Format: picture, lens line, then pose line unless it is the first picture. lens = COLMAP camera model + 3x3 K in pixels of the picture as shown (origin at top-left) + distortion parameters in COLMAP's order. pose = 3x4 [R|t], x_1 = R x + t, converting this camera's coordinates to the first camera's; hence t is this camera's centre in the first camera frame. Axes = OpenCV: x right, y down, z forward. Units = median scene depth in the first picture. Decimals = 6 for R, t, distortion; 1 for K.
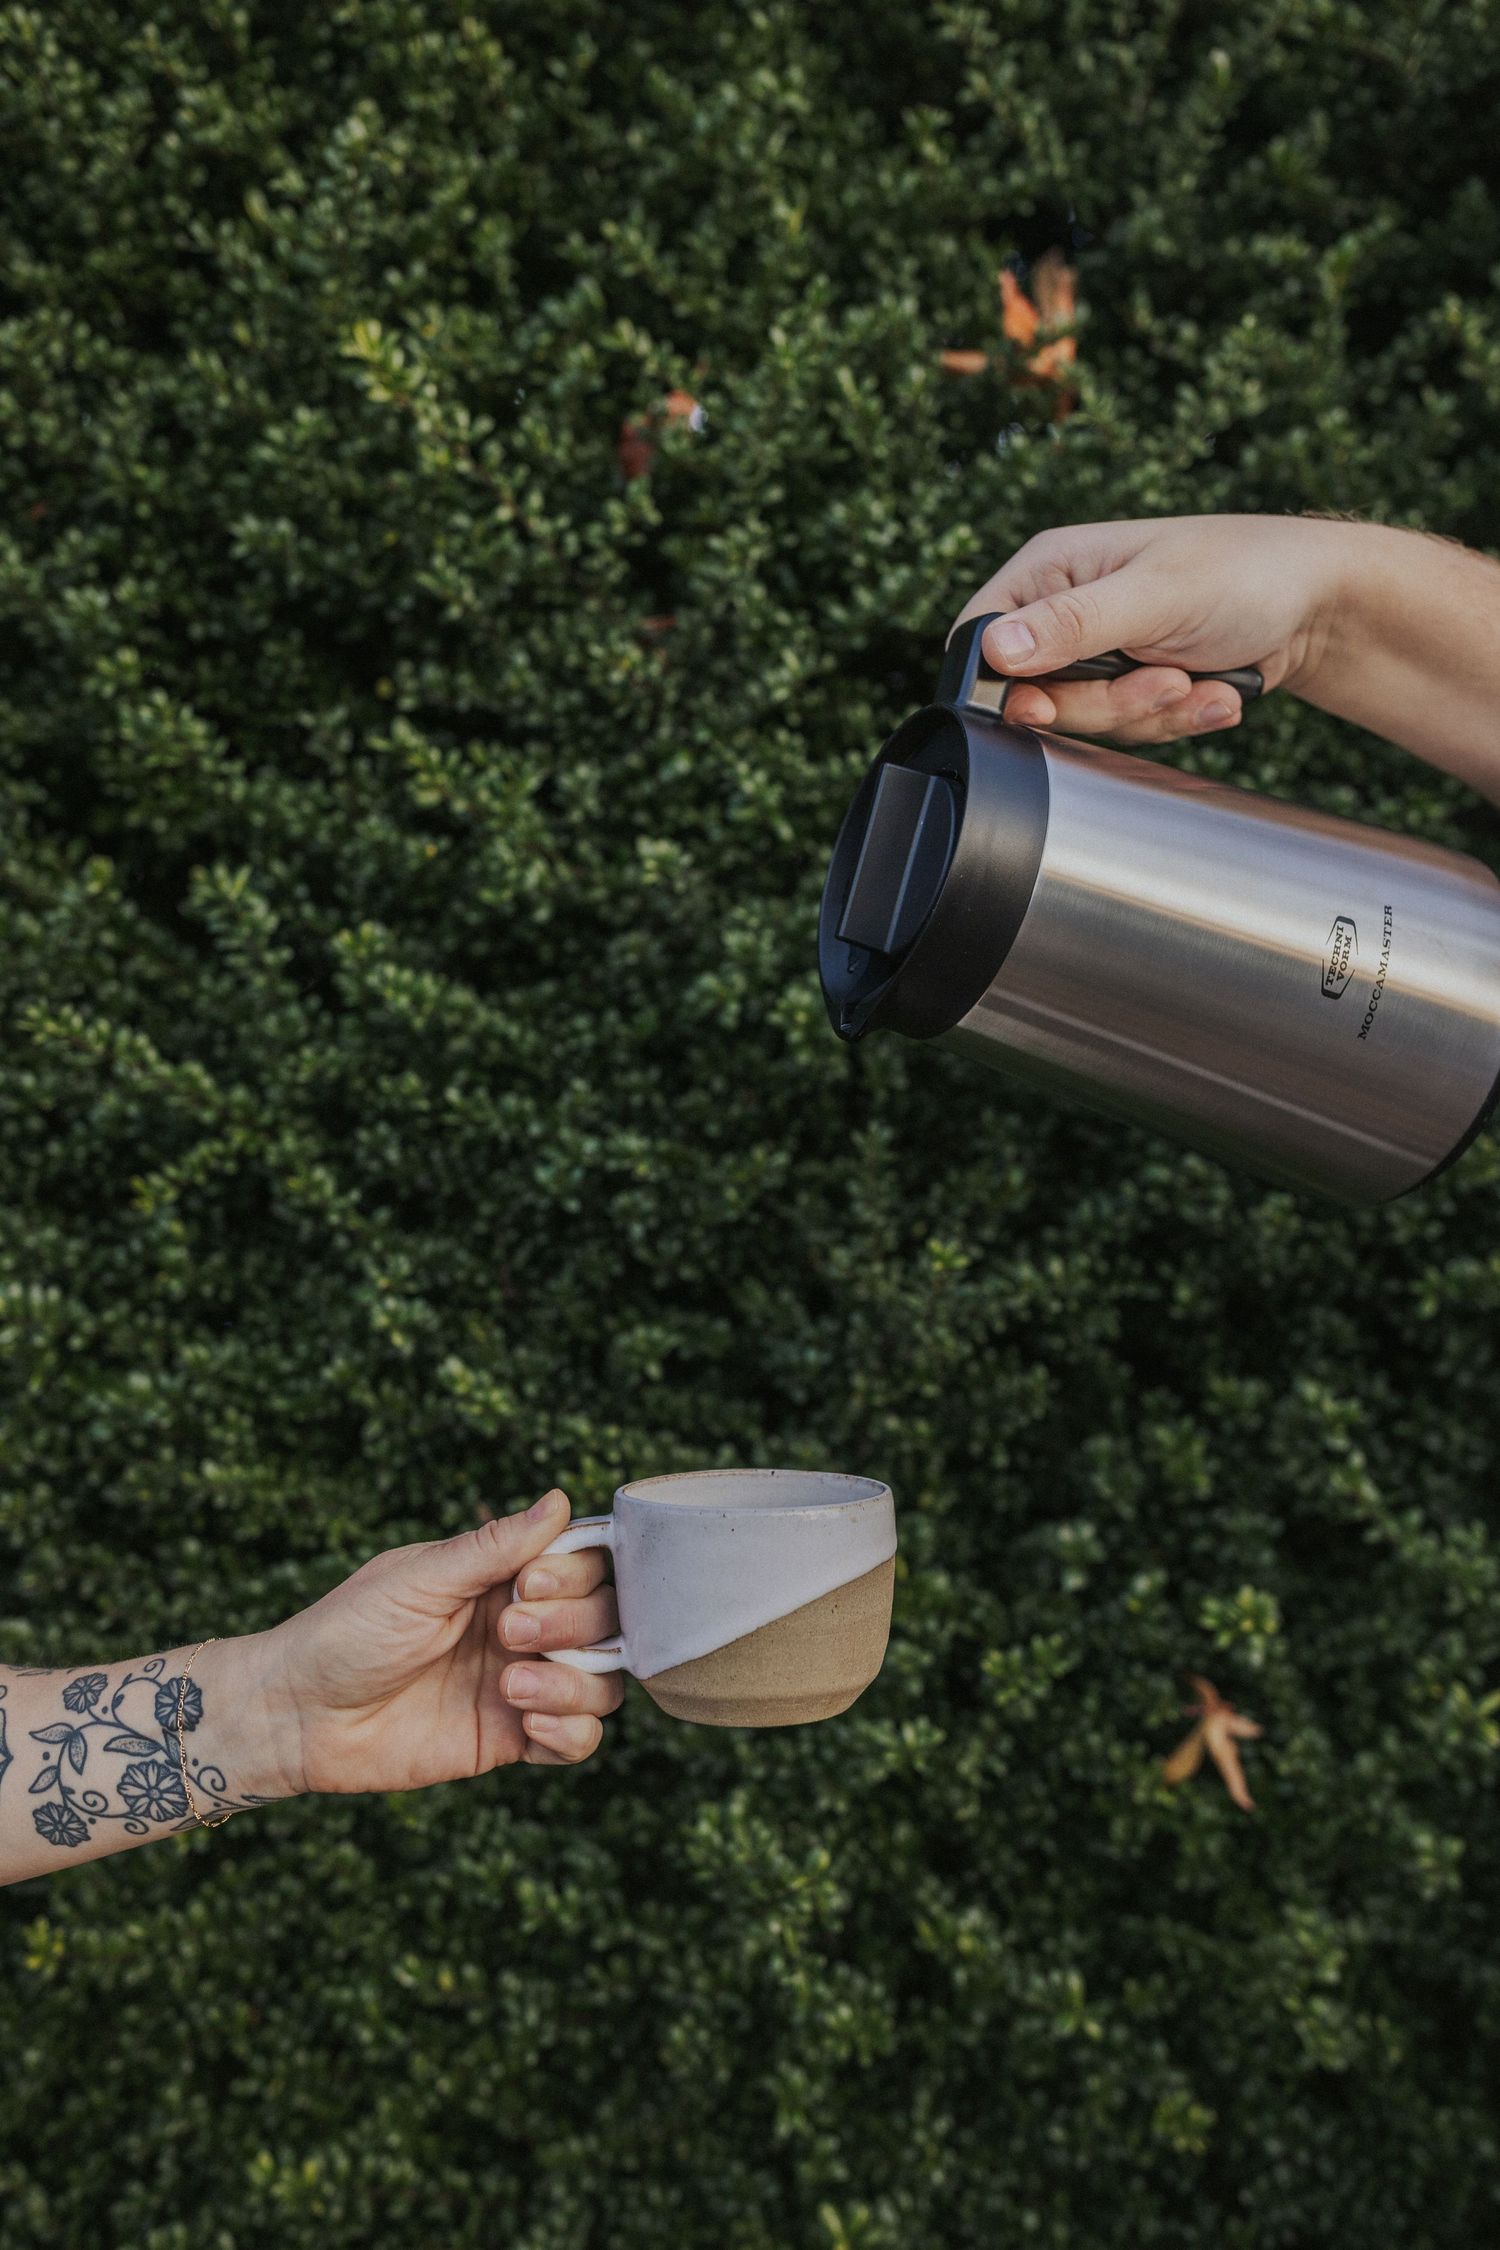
lens RADIAL K [[2176.2, 0, 767.2], [0, 2176.2, 1122.0], [0, 0, 1]] dist [-0.005218, -0.017904]
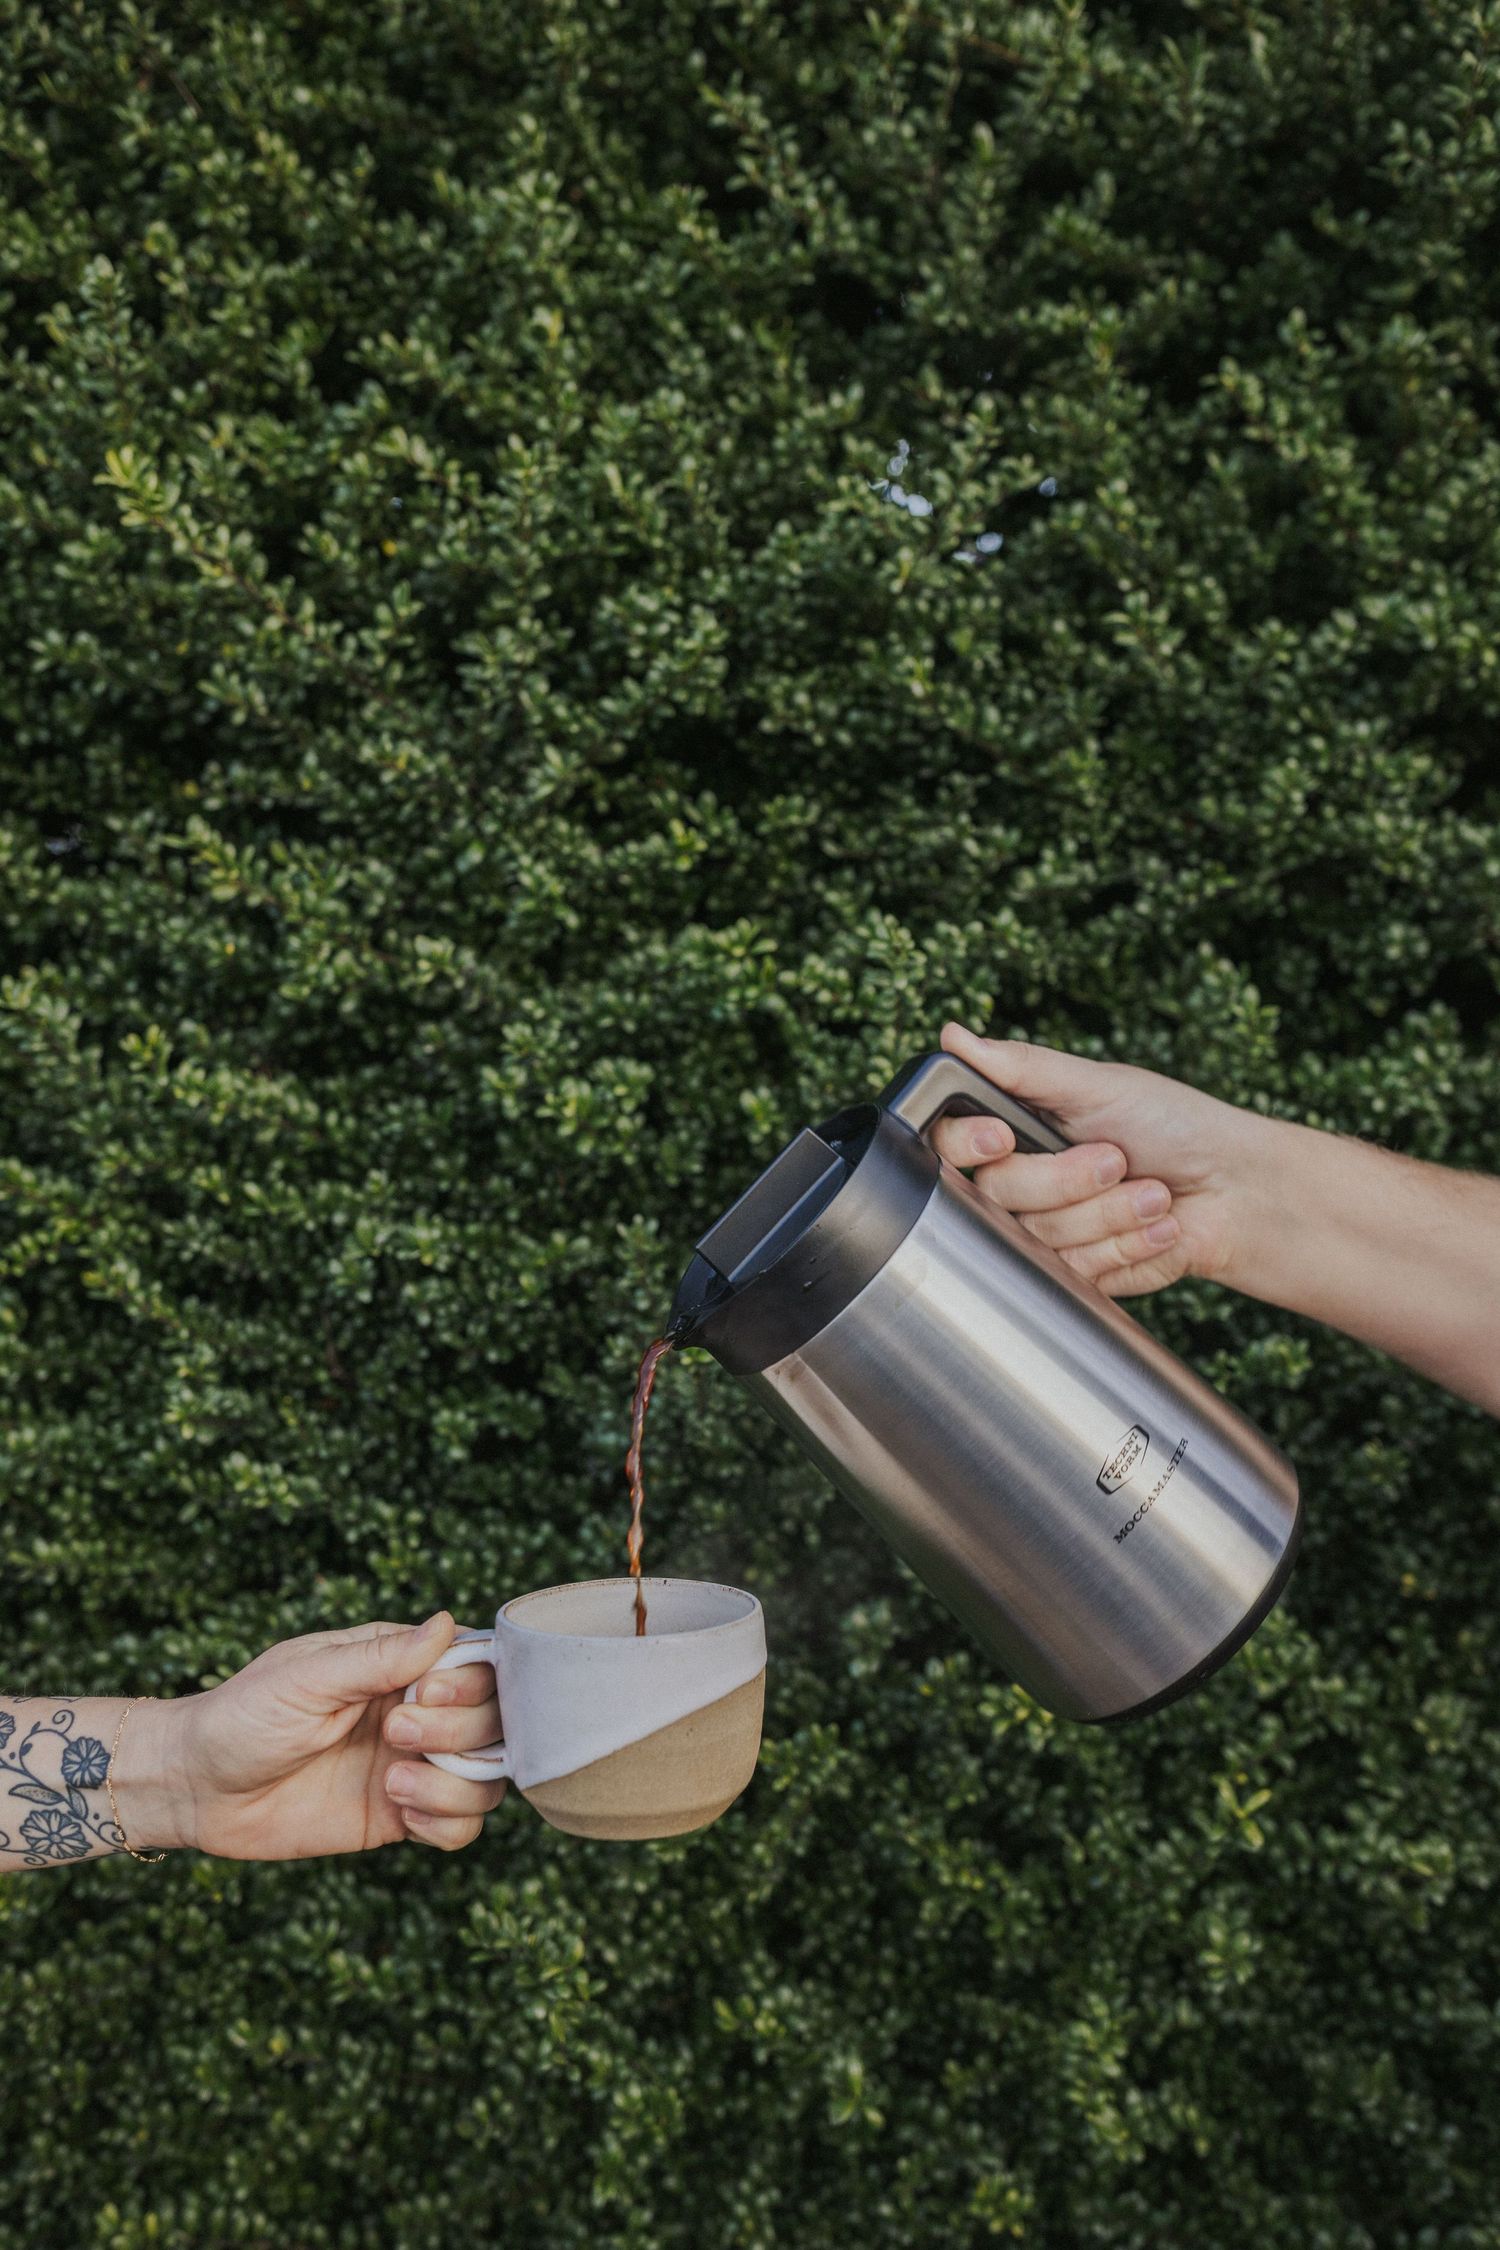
lens RADIAL K [[2176.2, 0, 767.2], [0, 2176.2, 1122.0], [0, 0, 1]] dist [-0.005218, -0.017904]
pose [[0.995163, -0.015438, -0.097017, 0.190052], [0.015950, 0.999863, 0.004507, -0.042204], [0.096934, -0.006033, 0.995273, 0.001935]]
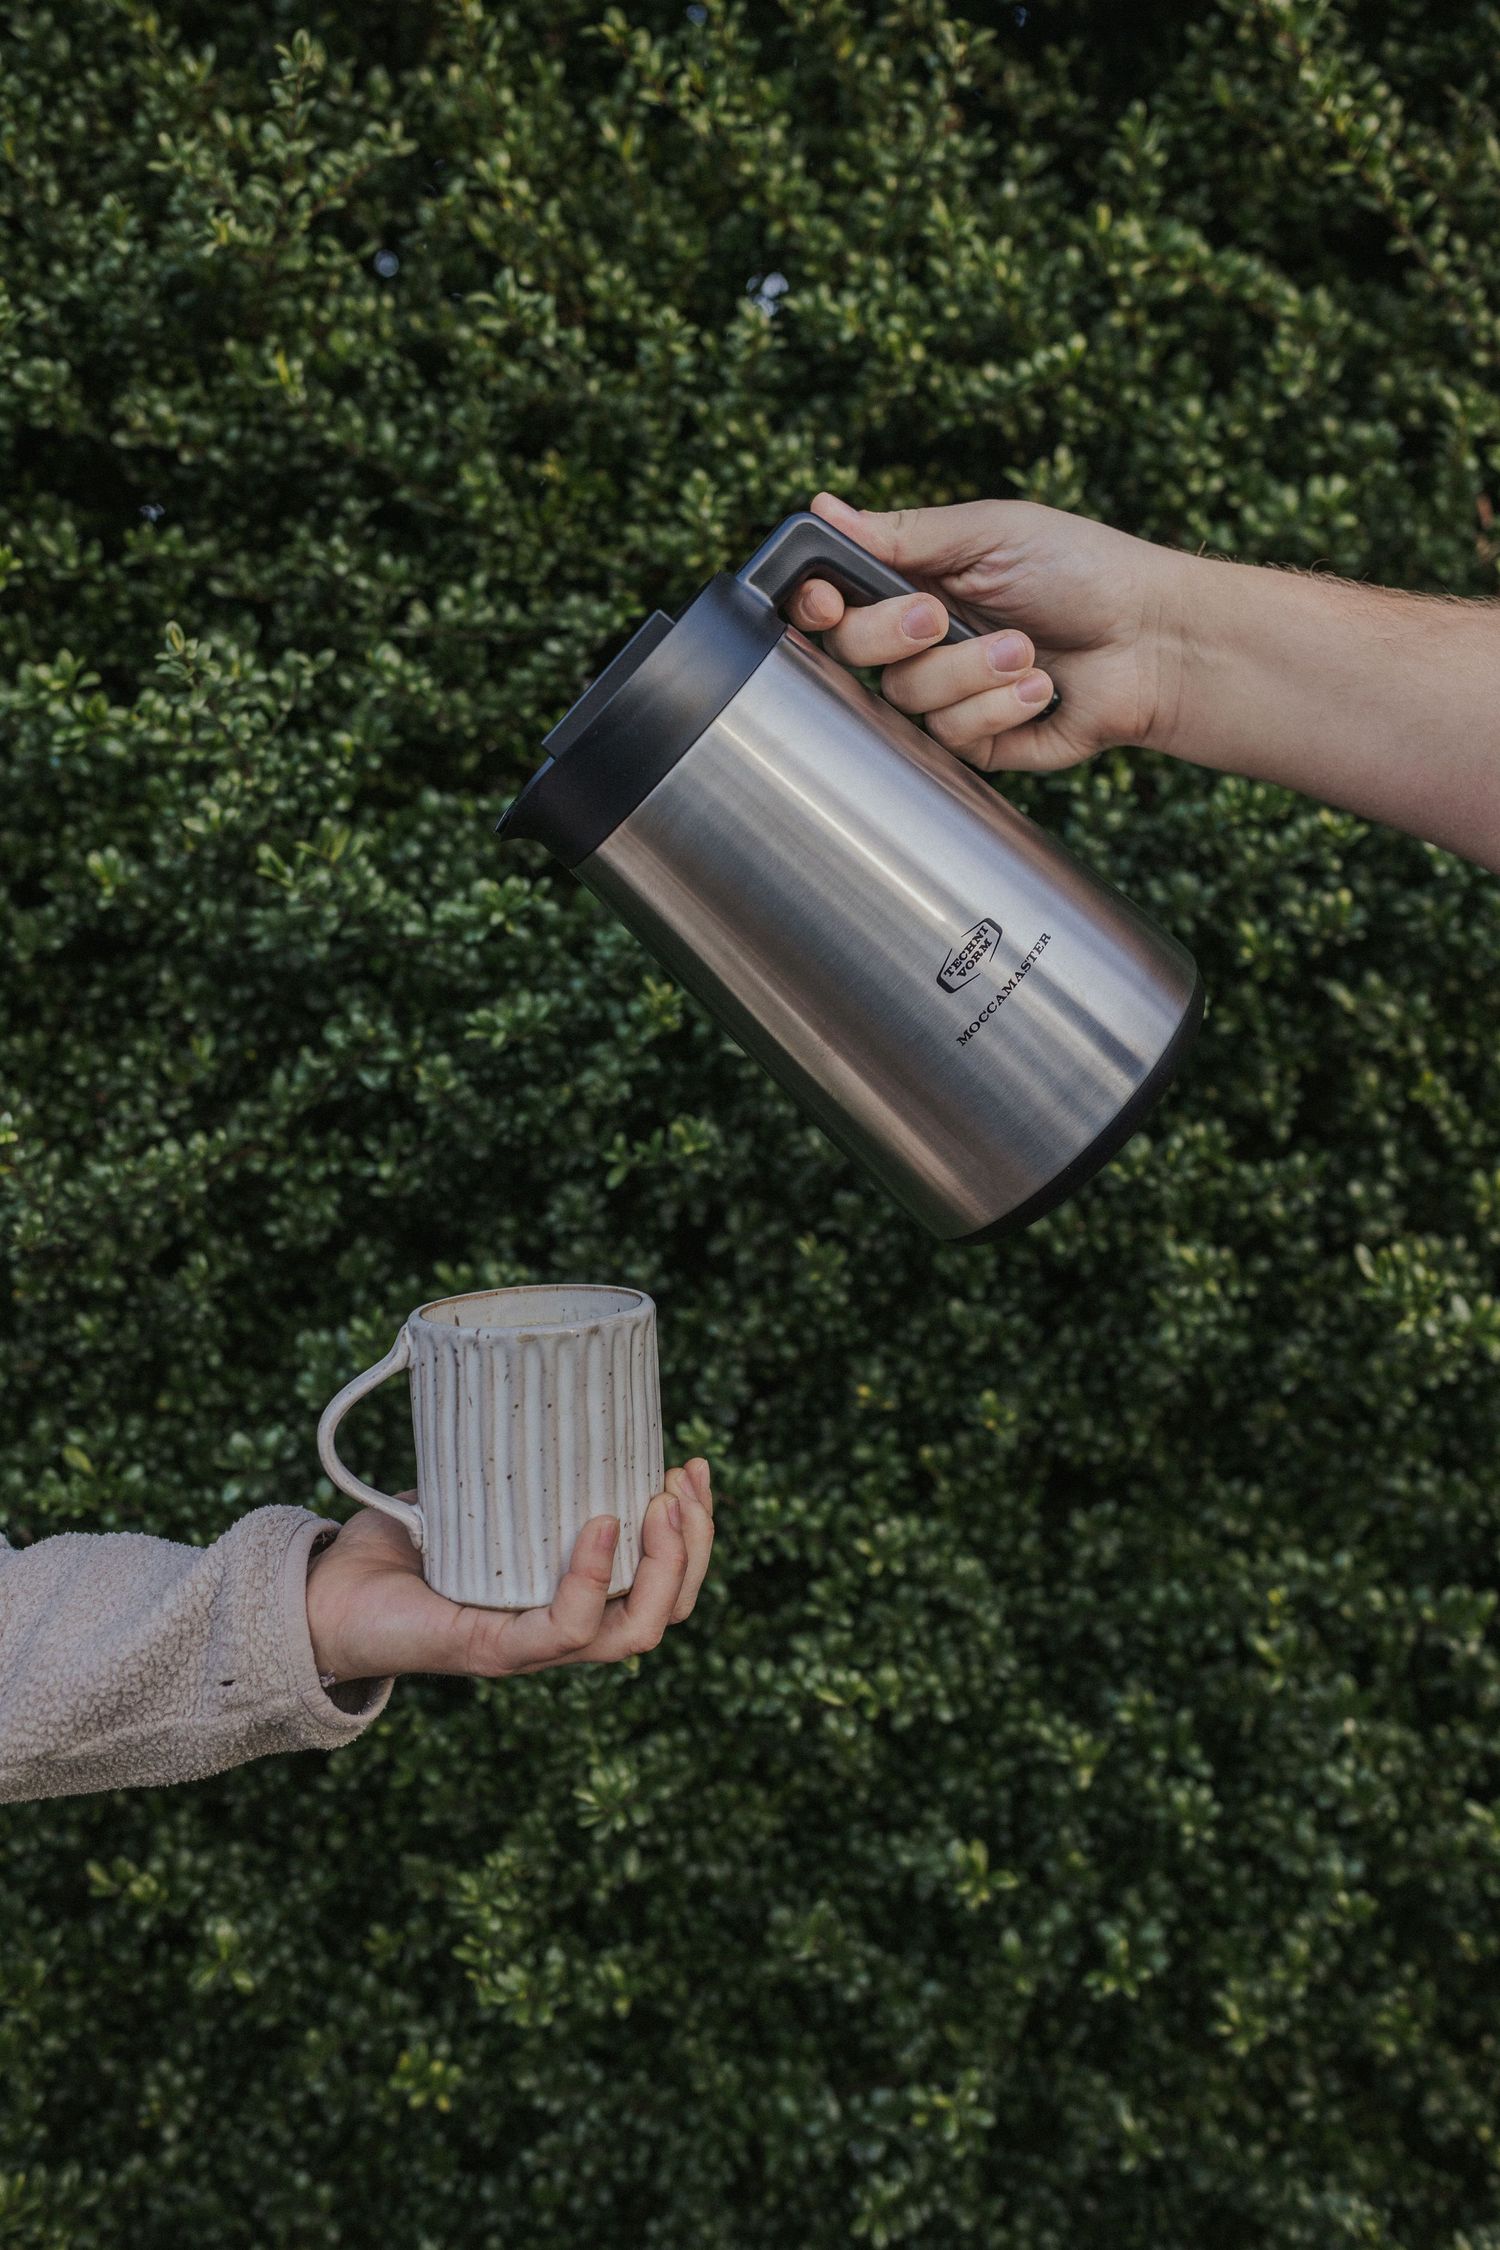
lens RADIAL K [[2194.2, 0, 750.0], [0, 2194.2, 1125.0], [0, 0, 1]] dist [-0.005845, -0.018408]
pose [[0.998261, -0.023811, -0.053917, 0.390047], [0.026225, 0.998664, 0.044521, 0.024735], [0.052785, -0.045857, 0.997552, 0.110006]]
